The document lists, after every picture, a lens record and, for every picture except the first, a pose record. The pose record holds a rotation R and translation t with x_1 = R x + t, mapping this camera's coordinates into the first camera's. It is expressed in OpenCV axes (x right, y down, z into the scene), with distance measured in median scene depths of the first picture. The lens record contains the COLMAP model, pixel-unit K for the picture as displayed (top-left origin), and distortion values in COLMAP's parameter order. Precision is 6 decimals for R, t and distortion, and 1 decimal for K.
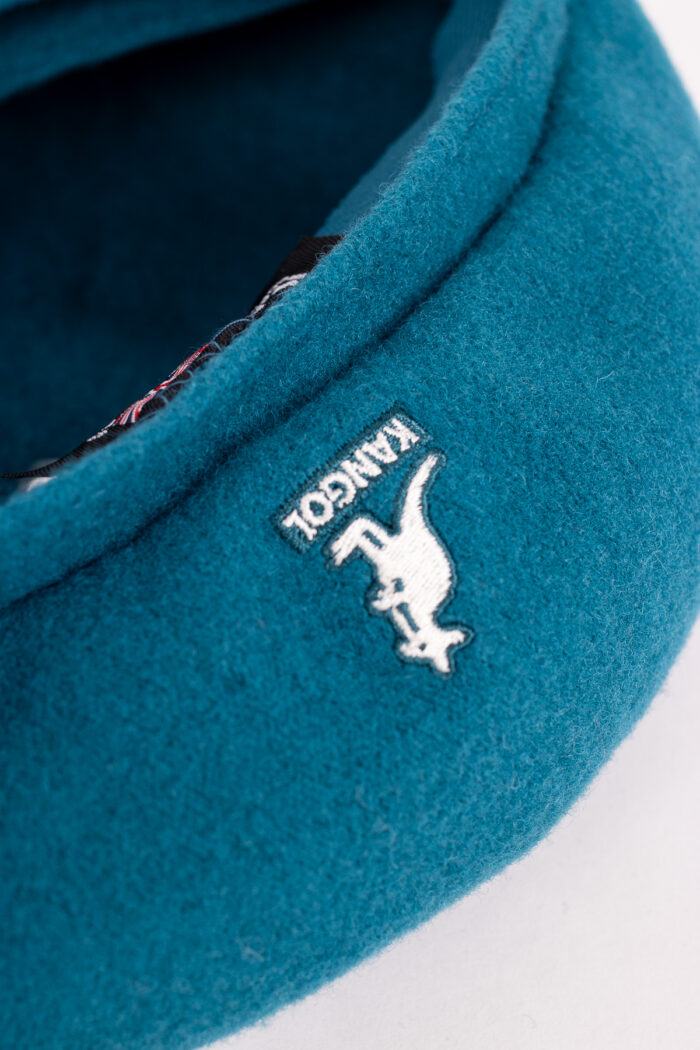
lens RADIAL K [[2096.5, 0, 350.0], [0, 2096.5, 525.0], [0, 0, 1]] dist [-0.023480, -0.022420]
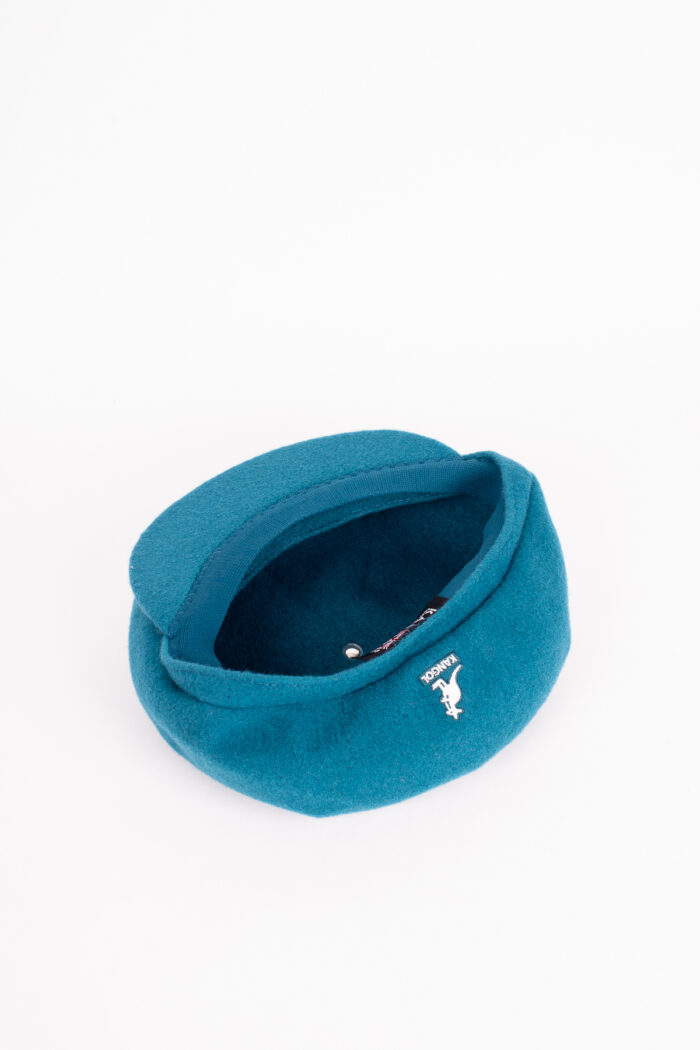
lens RADIAL K [[2096.5, 0, 350.0], [0, 2096.5, 525.0], [0, 0, 1]] dist [-0.023480, -0.022420]
pose [[0.991777, 0.101045, -0.078538, 0.118618], [-0.103548, 0.994217, -0.028473, -0.163471], [0.075207, 0.036372, 0.996504, -3.010402]]
